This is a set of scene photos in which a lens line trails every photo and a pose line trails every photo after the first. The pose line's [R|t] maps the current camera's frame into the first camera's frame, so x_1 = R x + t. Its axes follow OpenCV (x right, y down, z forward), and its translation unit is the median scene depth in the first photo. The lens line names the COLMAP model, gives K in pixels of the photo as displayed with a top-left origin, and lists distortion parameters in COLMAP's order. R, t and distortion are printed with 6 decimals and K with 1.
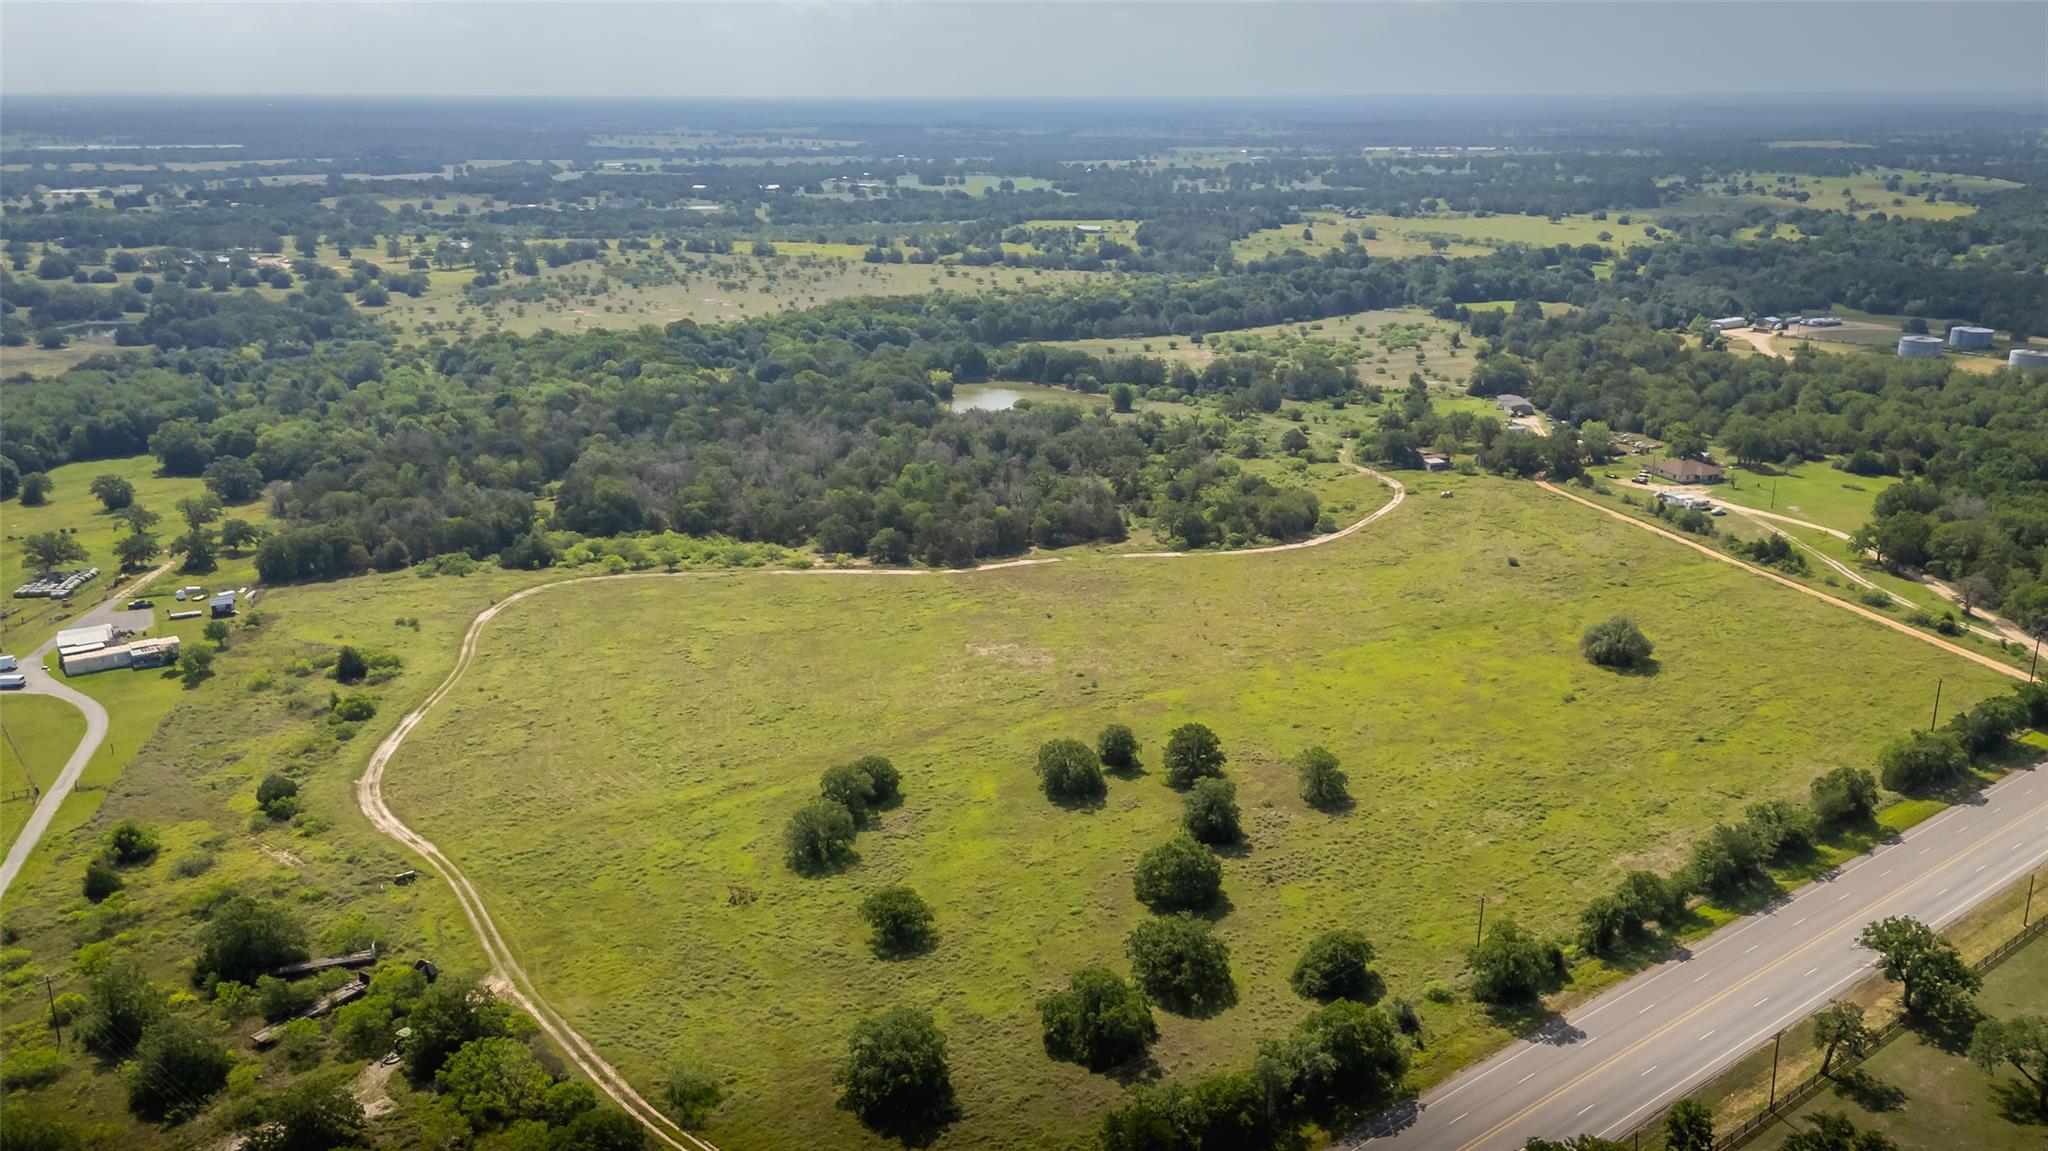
lens RADIAL K [[1579.2, 0, 1024.0], [0, 1579.2, 575.5], [0, 0, 1]] dist [0.071039, -0.003788]
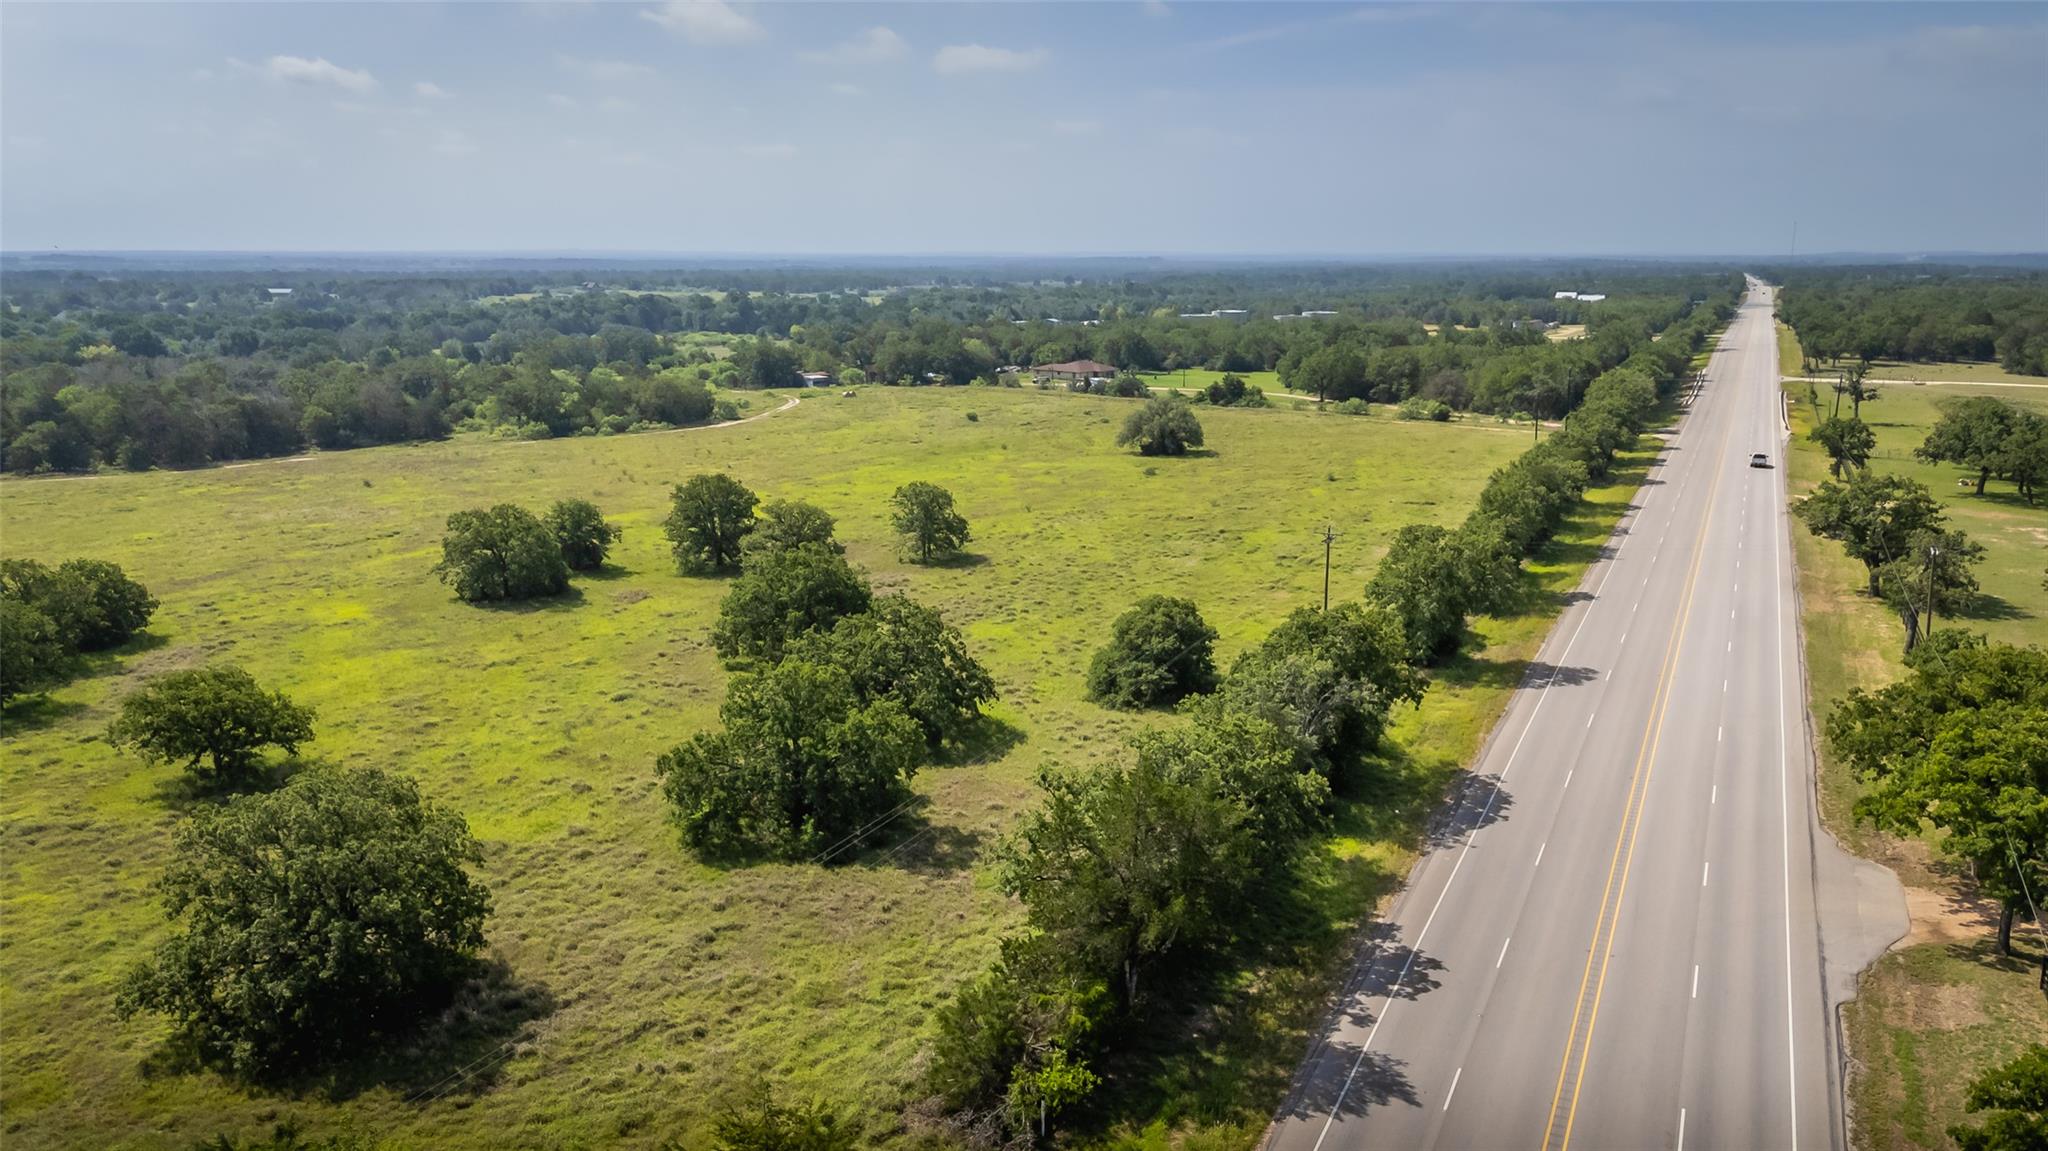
lens RADIAL K [[1579.2, 0, 1024.0], [0, 1579.2, 575.5], [0, 0, 1]] dist [0.071039, -0.003788]
pose [[0.880958, -0.090541, 0.464453, -0.093496], [0.140920, 0.987187, -0.074849, 0.254879], [-0.451725, 0.131390, 0.882429, 0.551482]]
